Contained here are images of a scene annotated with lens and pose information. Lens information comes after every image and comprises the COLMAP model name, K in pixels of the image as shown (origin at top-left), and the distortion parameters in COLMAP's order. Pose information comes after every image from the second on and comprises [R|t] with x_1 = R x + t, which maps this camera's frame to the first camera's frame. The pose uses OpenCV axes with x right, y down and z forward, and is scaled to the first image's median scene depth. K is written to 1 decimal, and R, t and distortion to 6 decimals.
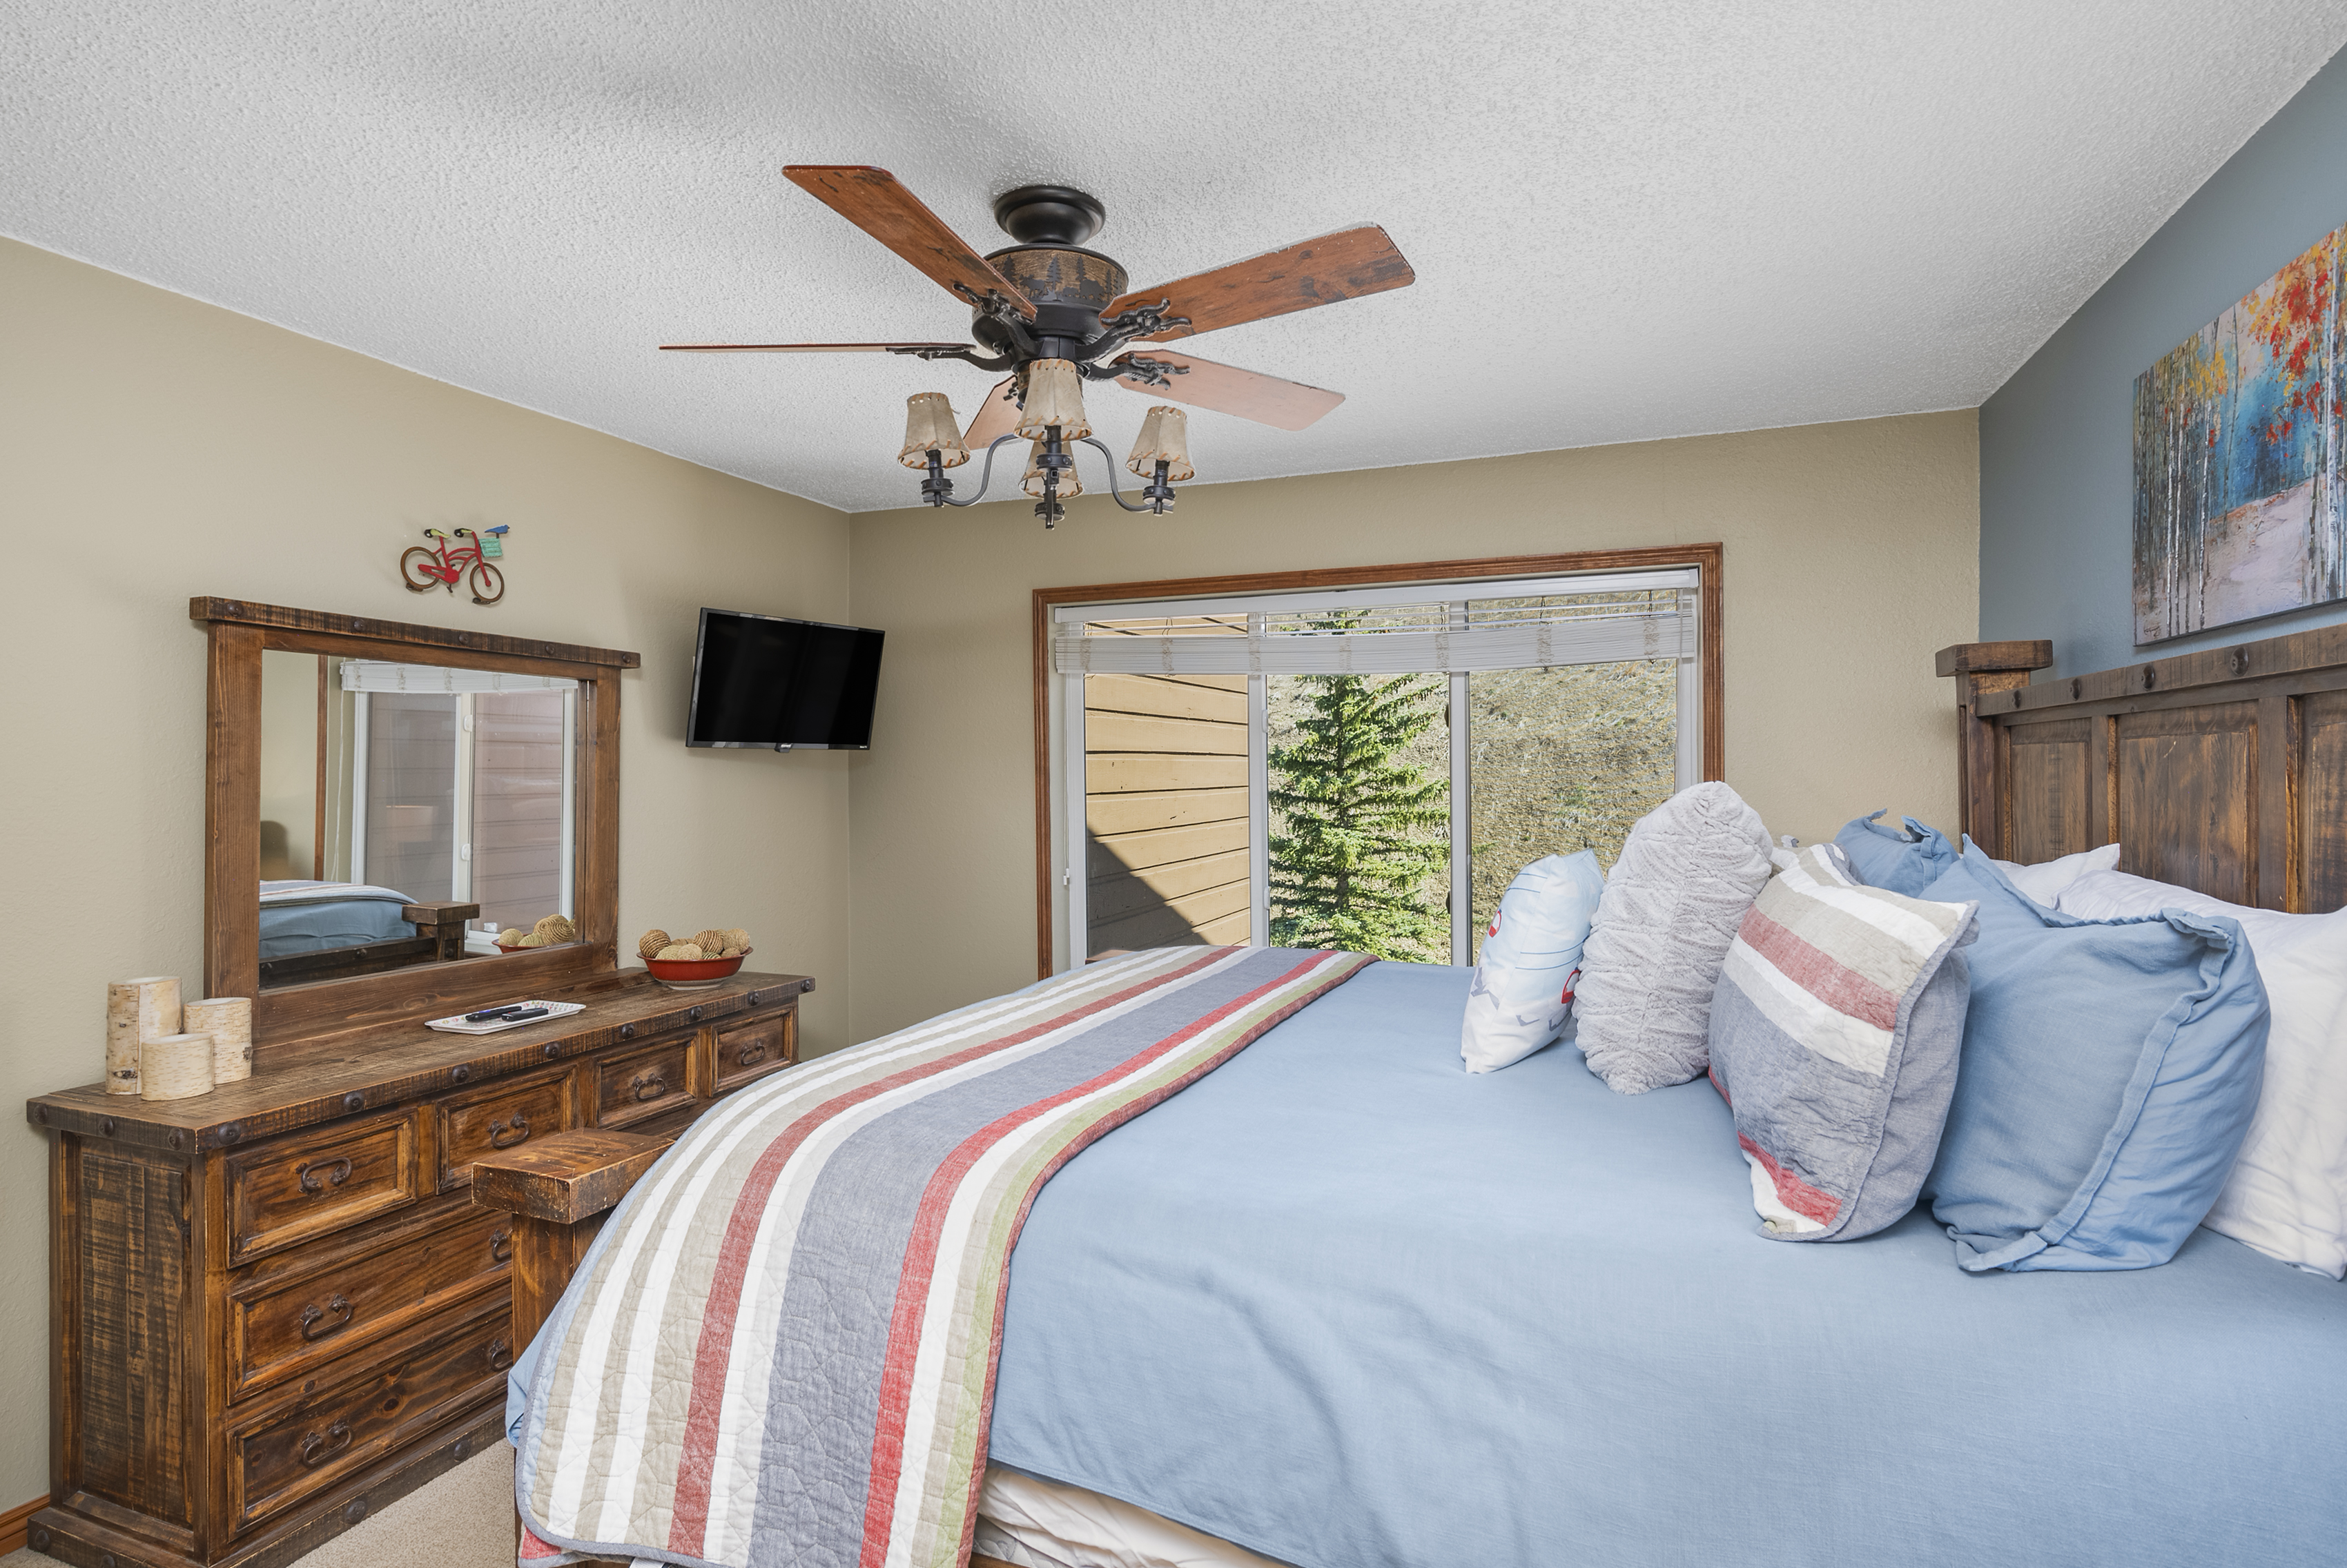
lens RADIAL K [[1209.3, 0, 1190.6], [0, 1209.3, 773.8], [0, 0, 1]] dist [0.010949, -0.005738]
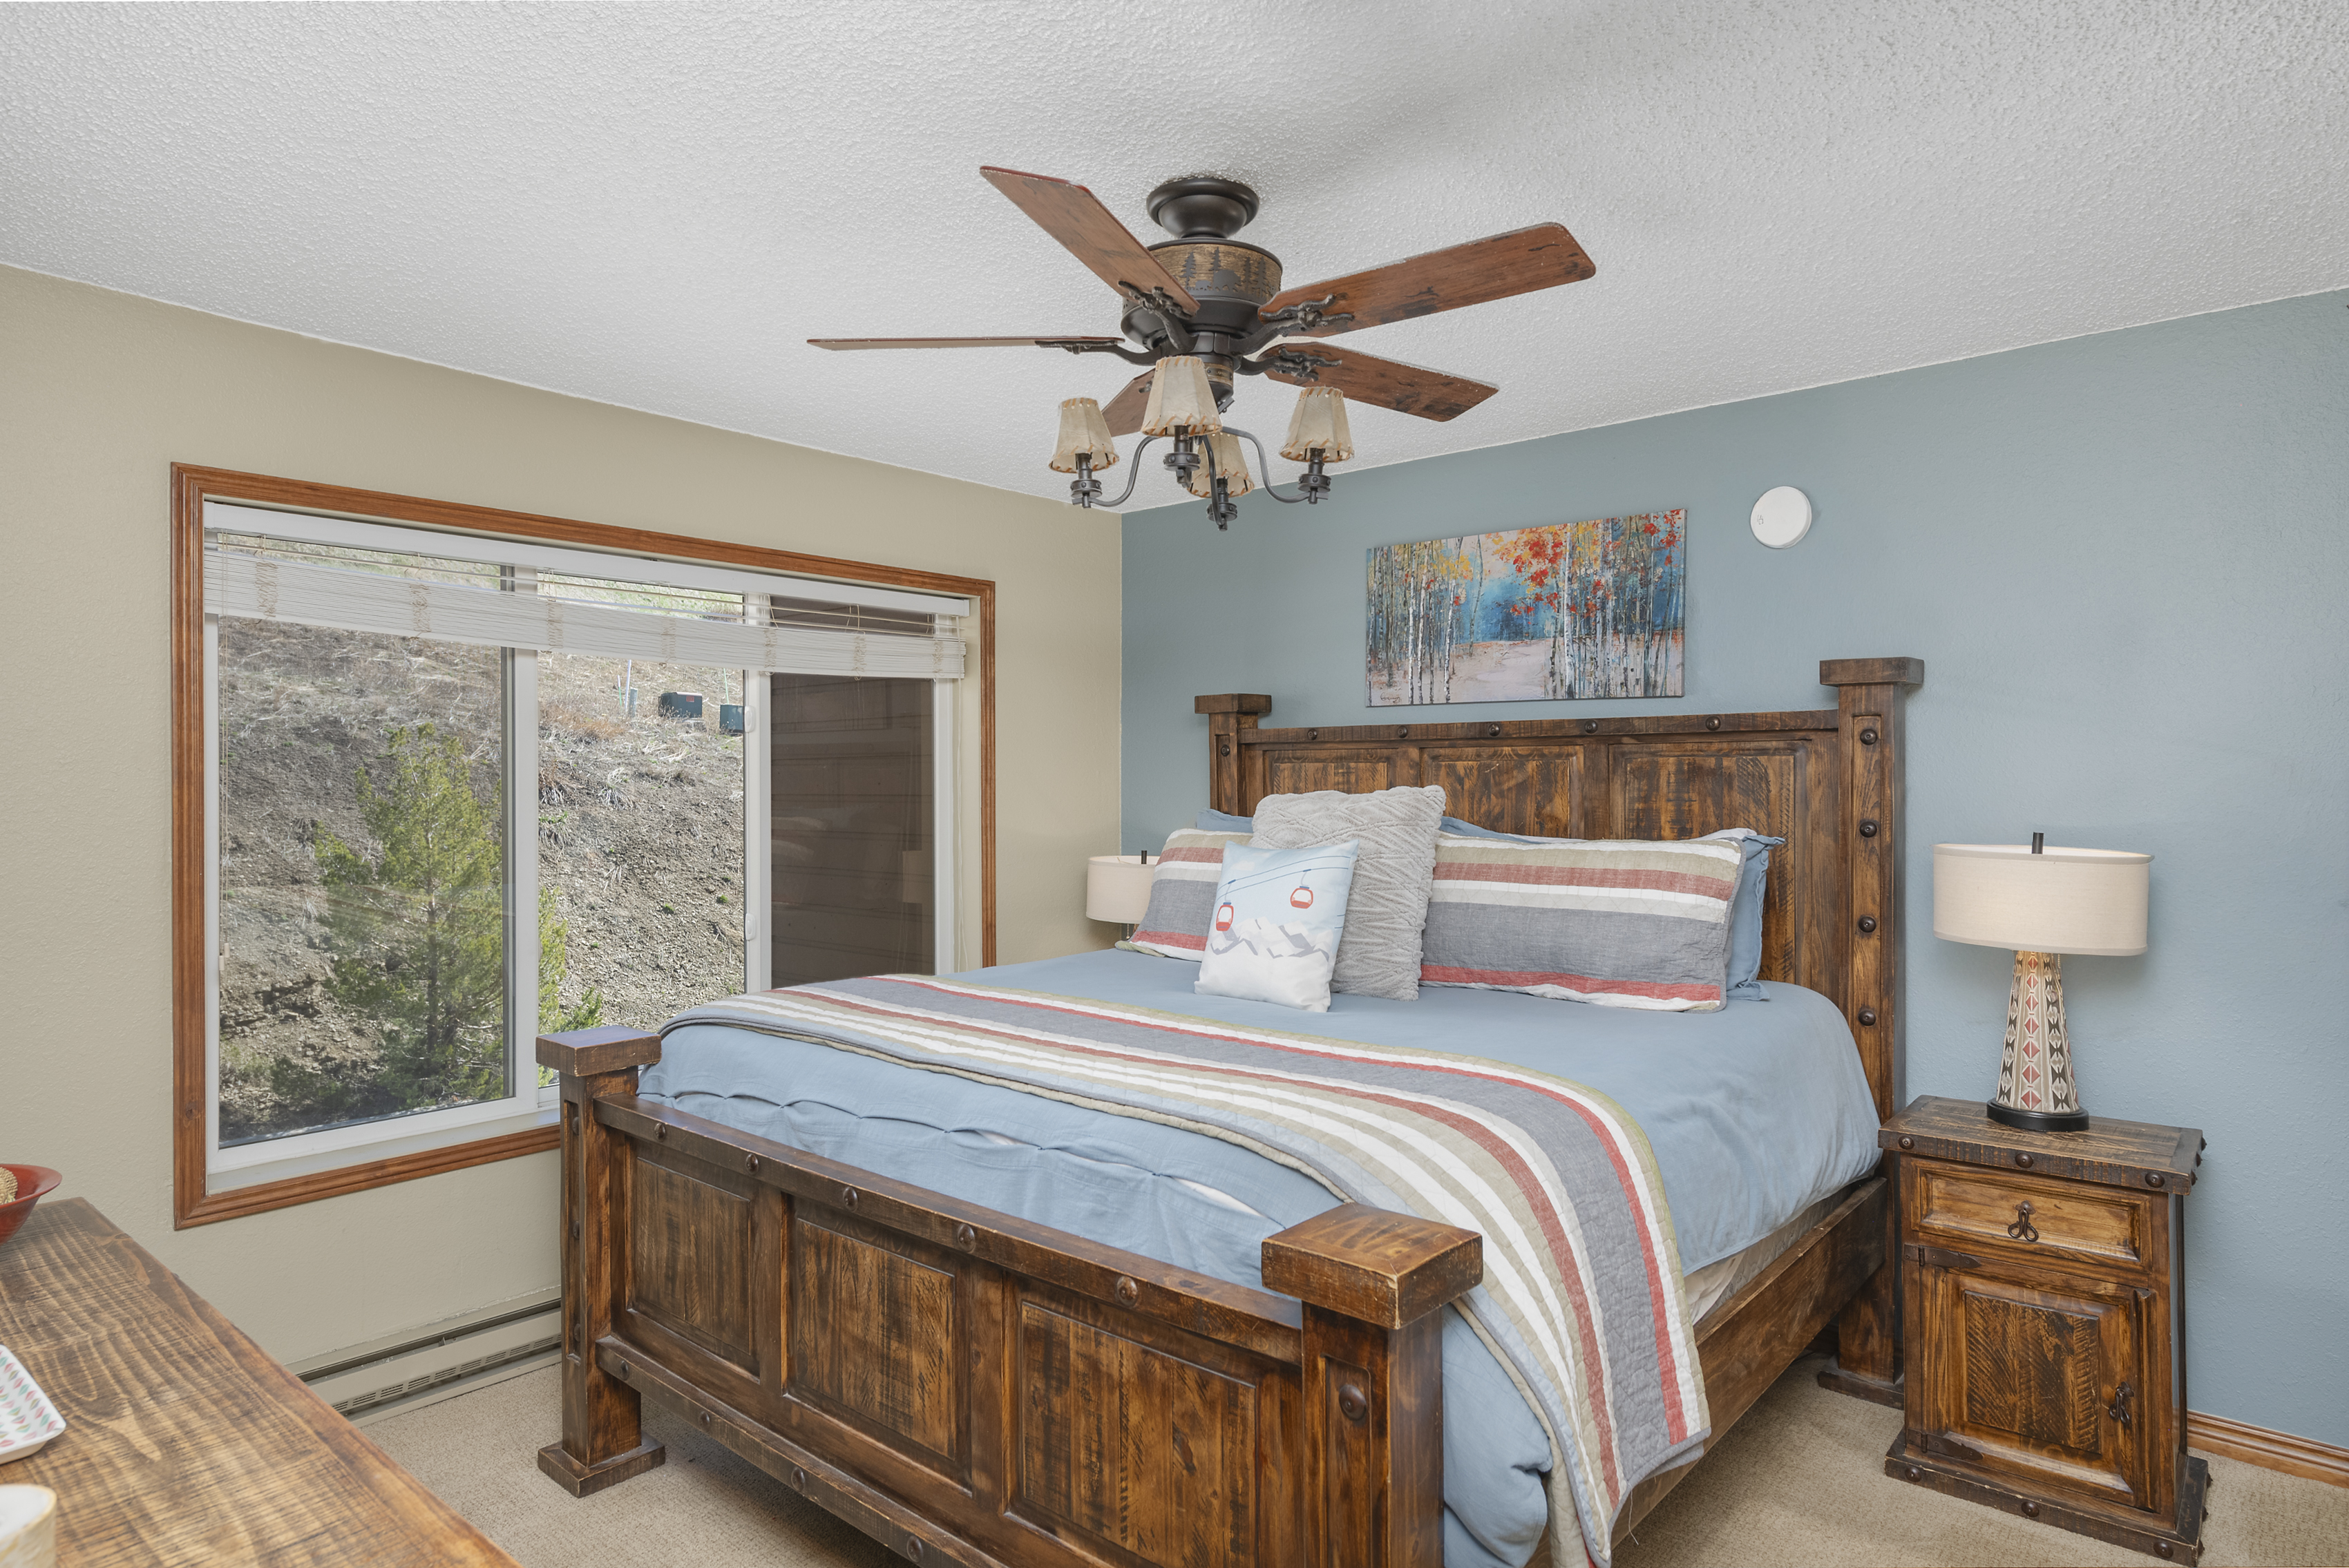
lens RADIAL K [[1337.2, 0, 1167.5], [0, 1337.2, 781.9], [0, 0, 1]] dist [-0.001520, -0.000809]
pose [[0.334584, -0.000755, 0.942366, -1.402524], [0.001058, 0.999999, 0.000425, 0.001690], [-0.942365, 0.000855, 0.334584, 0.822000]]
